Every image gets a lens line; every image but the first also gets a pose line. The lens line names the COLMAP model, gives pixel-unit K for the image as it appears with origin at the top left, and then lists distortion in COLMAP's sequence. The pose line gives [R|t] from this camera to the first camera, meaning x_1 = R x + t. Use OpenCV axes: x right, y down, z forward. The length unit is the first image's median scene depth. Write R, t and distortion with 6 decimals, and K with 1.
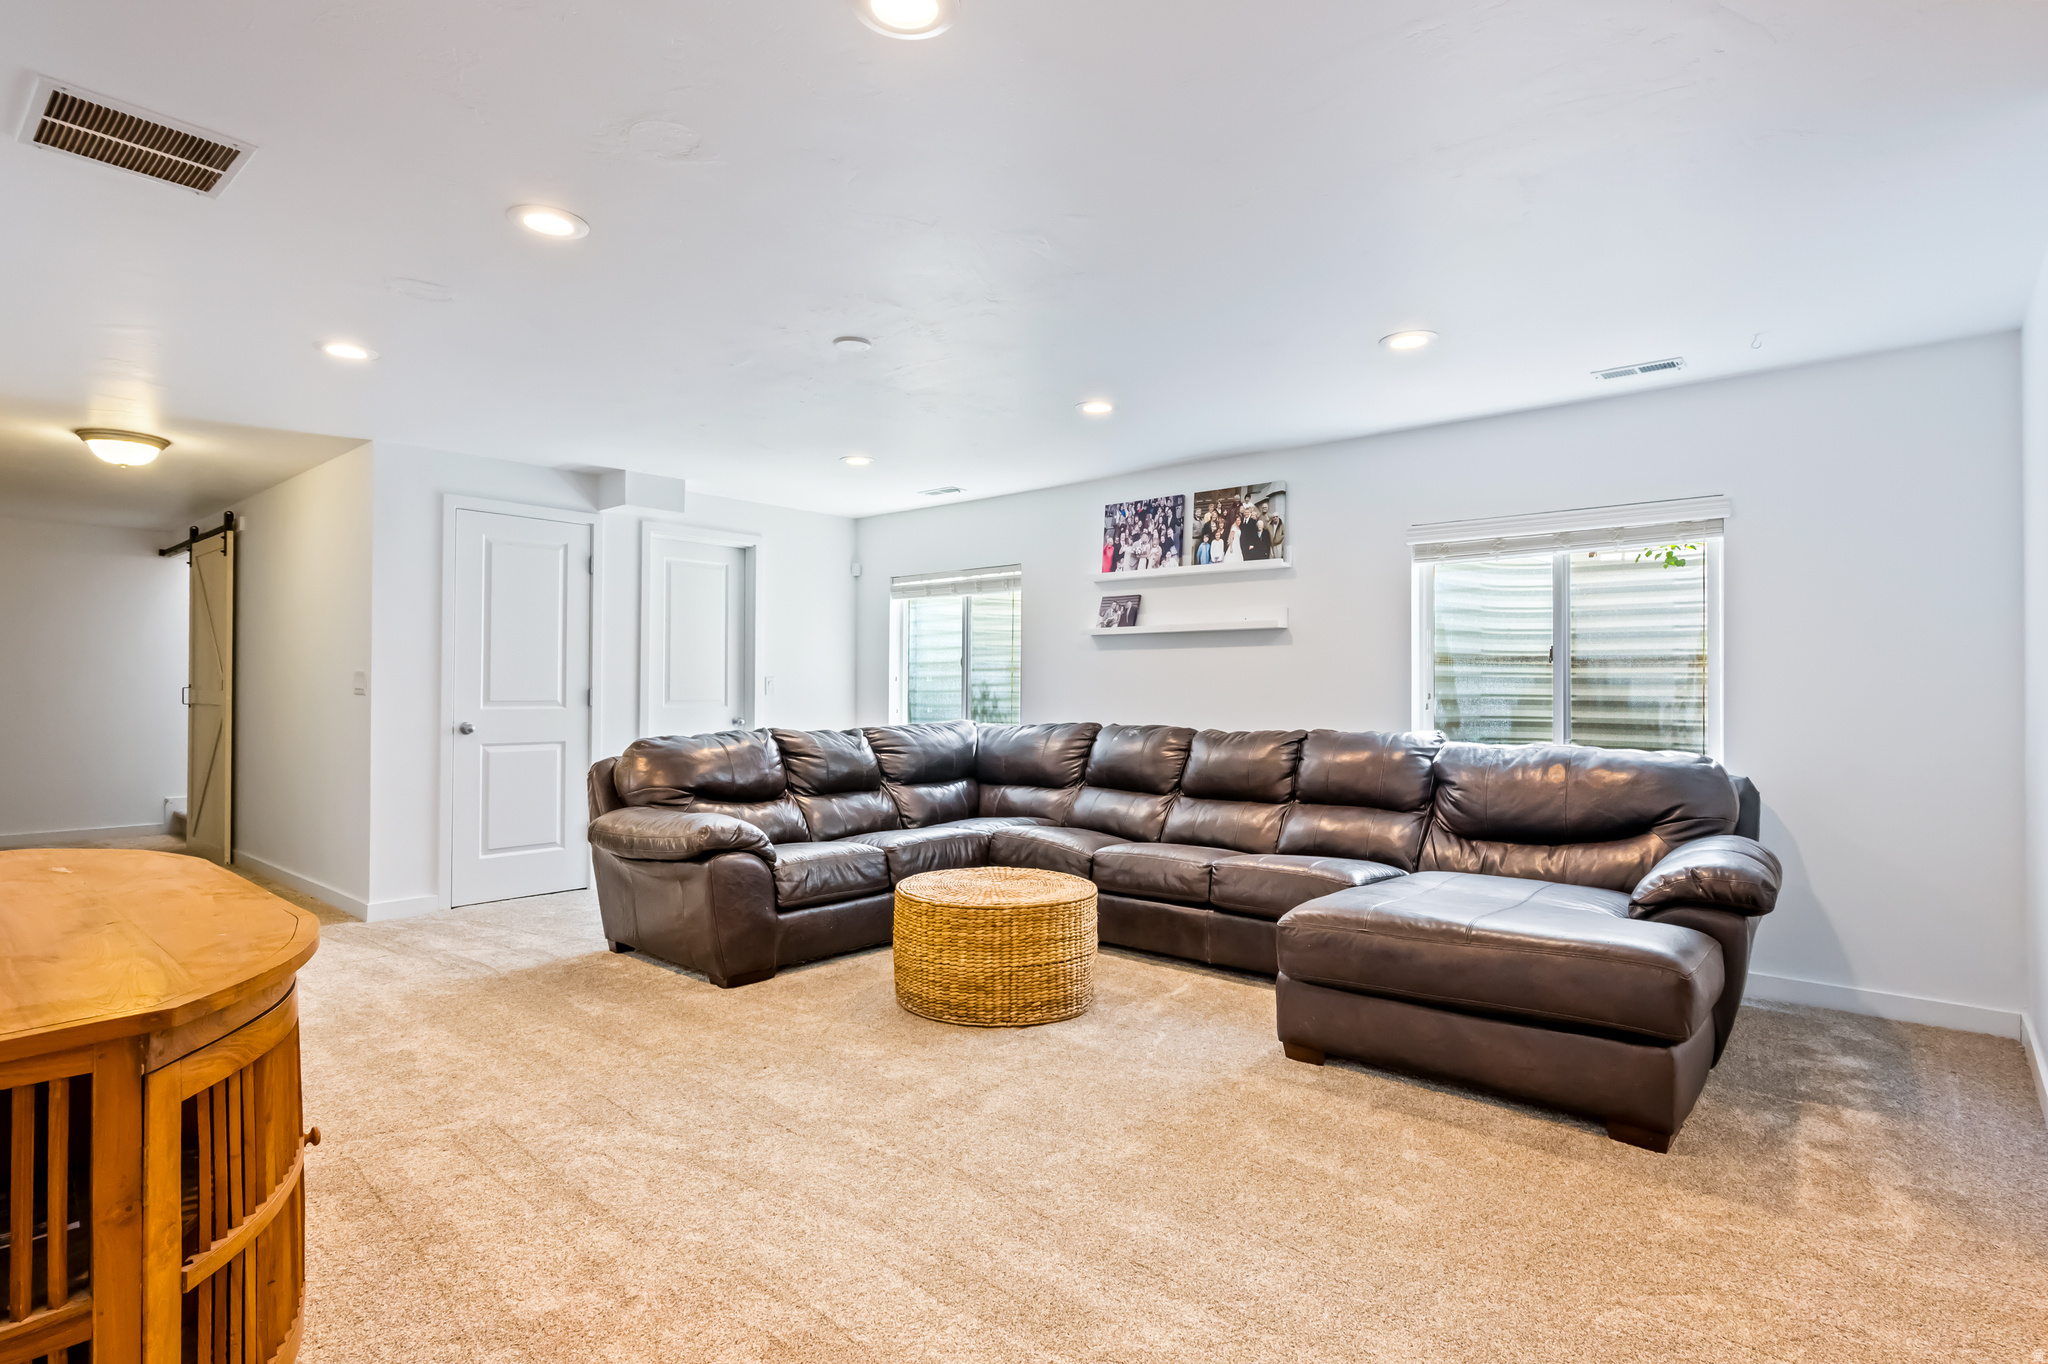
lens RADIAL K [[1017.3, 0, 1019.4], [0, 1017.3, 674.2], [0, 0, 1]] dist [-0.004346, 0.004923]
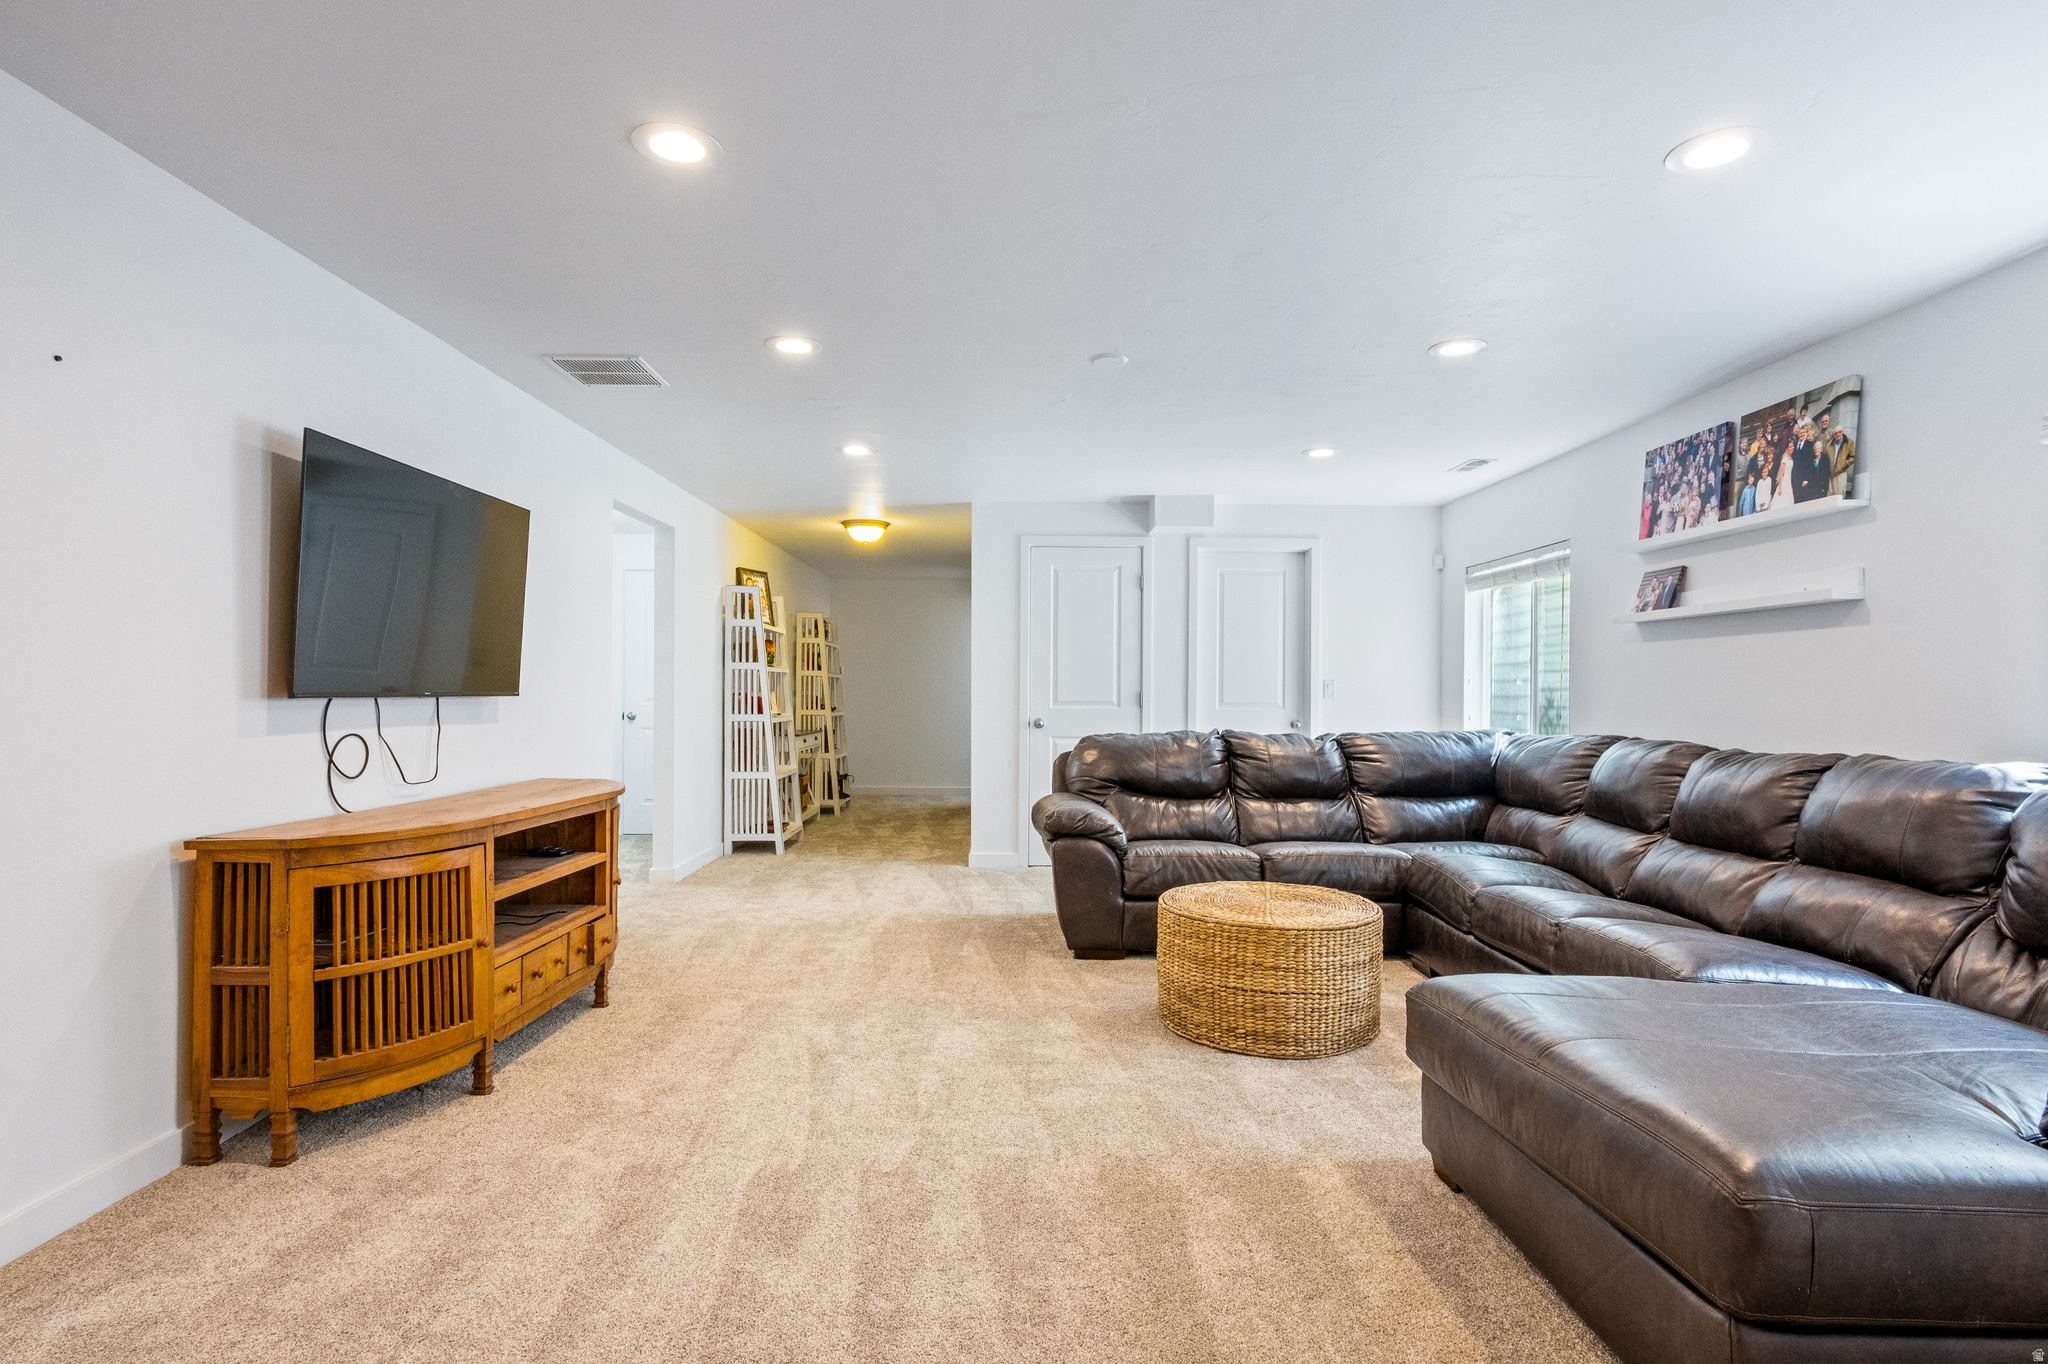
lens RADIAL K [[1017.3, 0, 1036.4], [0, 1017.3, 686.3], [0, 0, 1]] dist [-0.004346, 0.004923]
pose [[0.673373, -0.002929, -0.739297, 0.375325], [0.007931, 0.999963, 0.003262, 0.004414], [0.739260, -0.008060, 0.673371, 0.158567]]
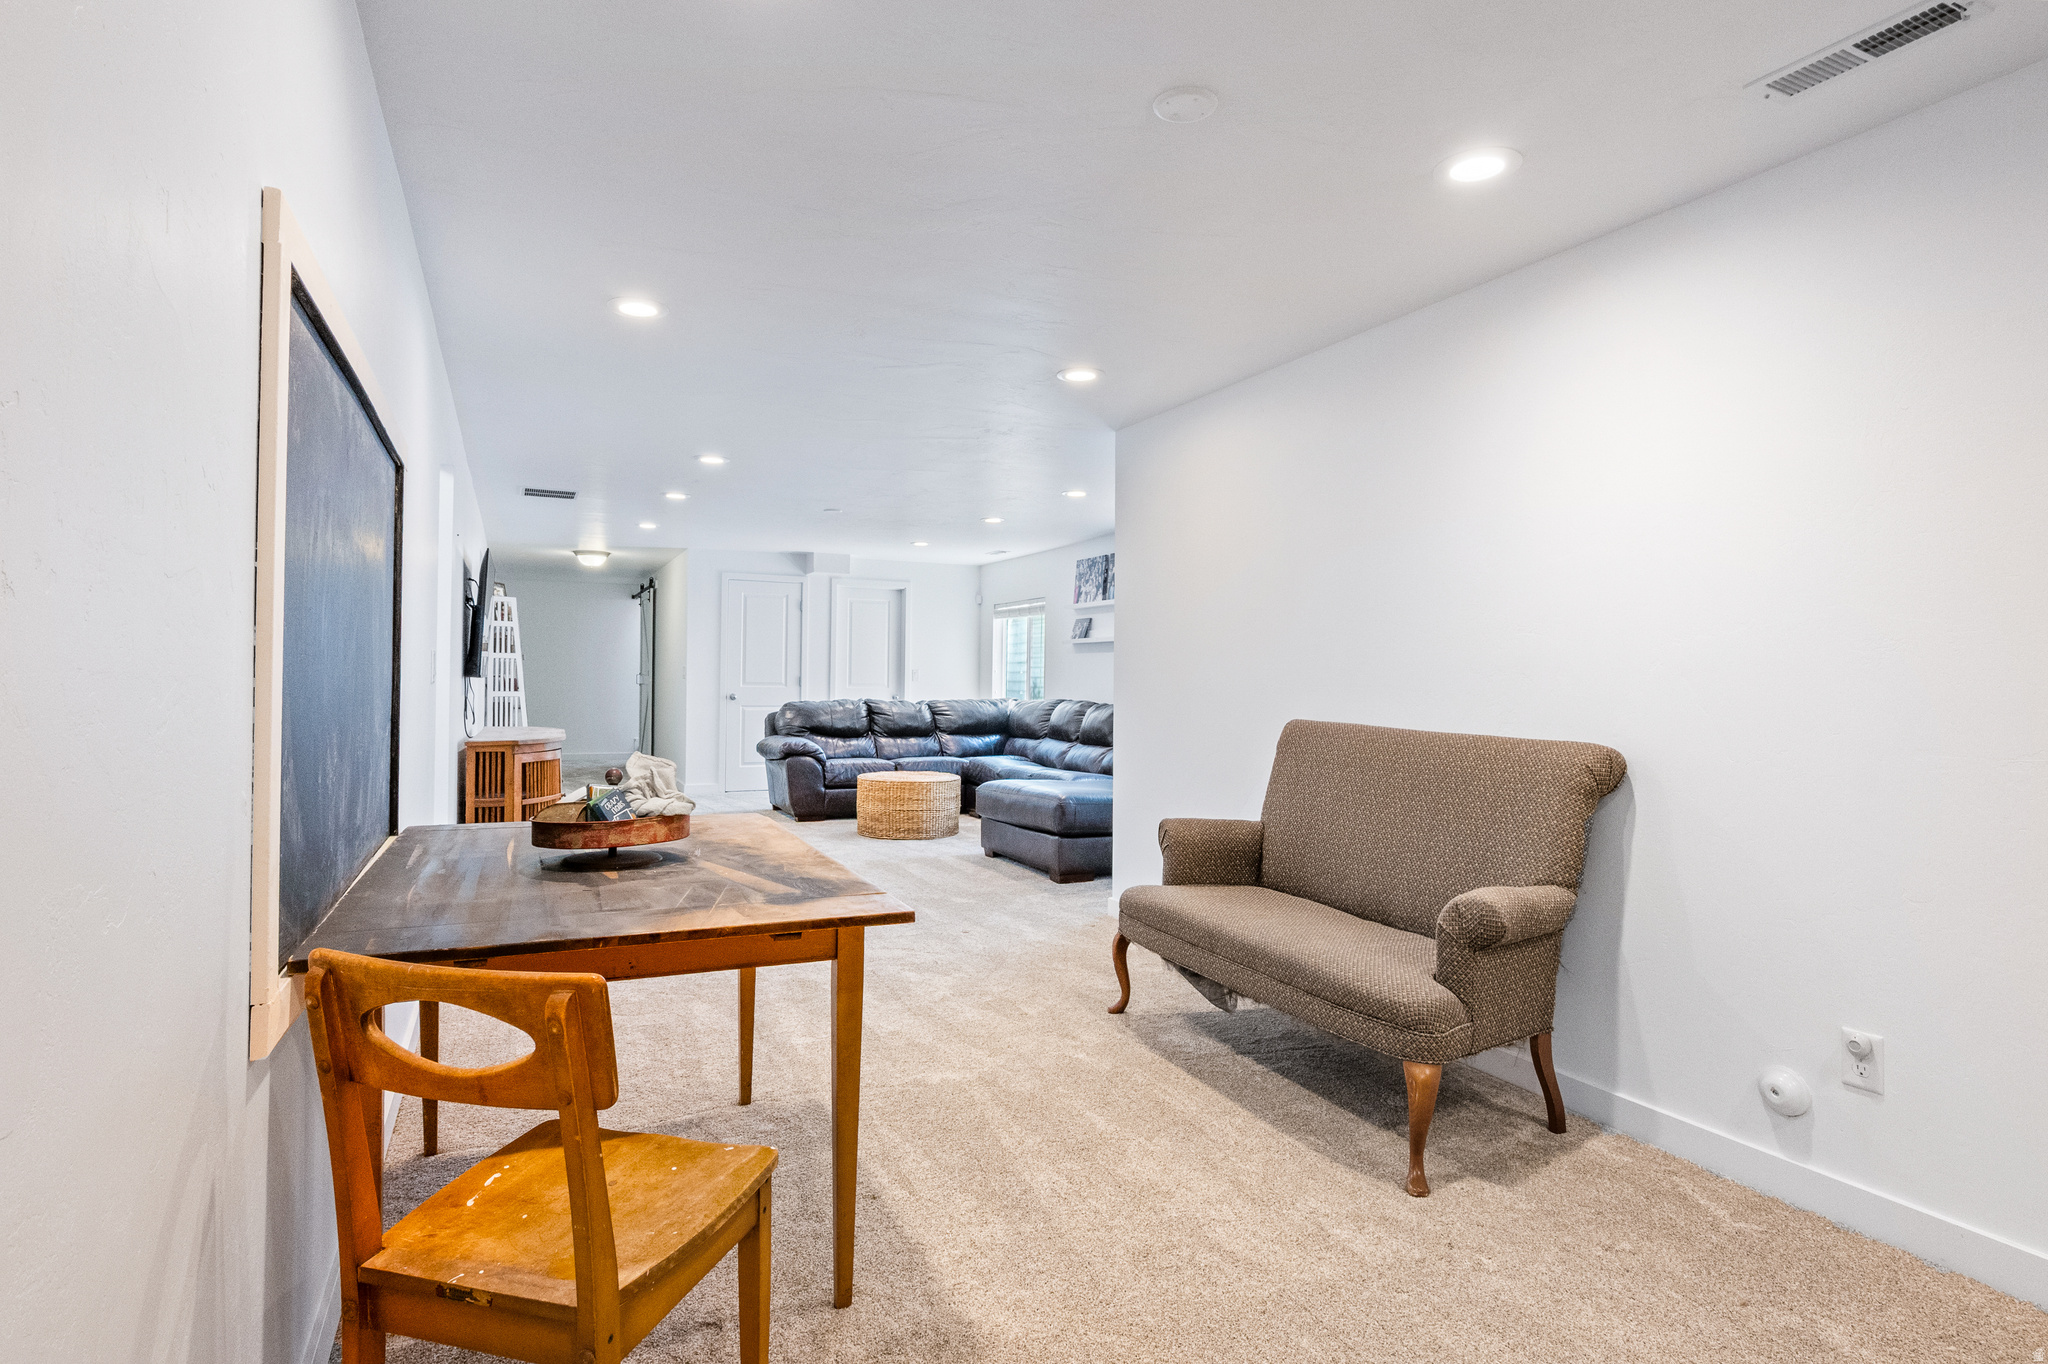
lens RADIAL K [[1017.3, 0, 1027.2], [0, 1017.3, 676.2], [0, 0, 1]] dist [-0.004346, 0.004923]
pose [[0.923030, 0.004590, -0.384701, 0.680550], [-0.001288, 0.999960, 0.008840, -0.002285], [0.384726, -0.007664, 0.922999, -0.525212]]
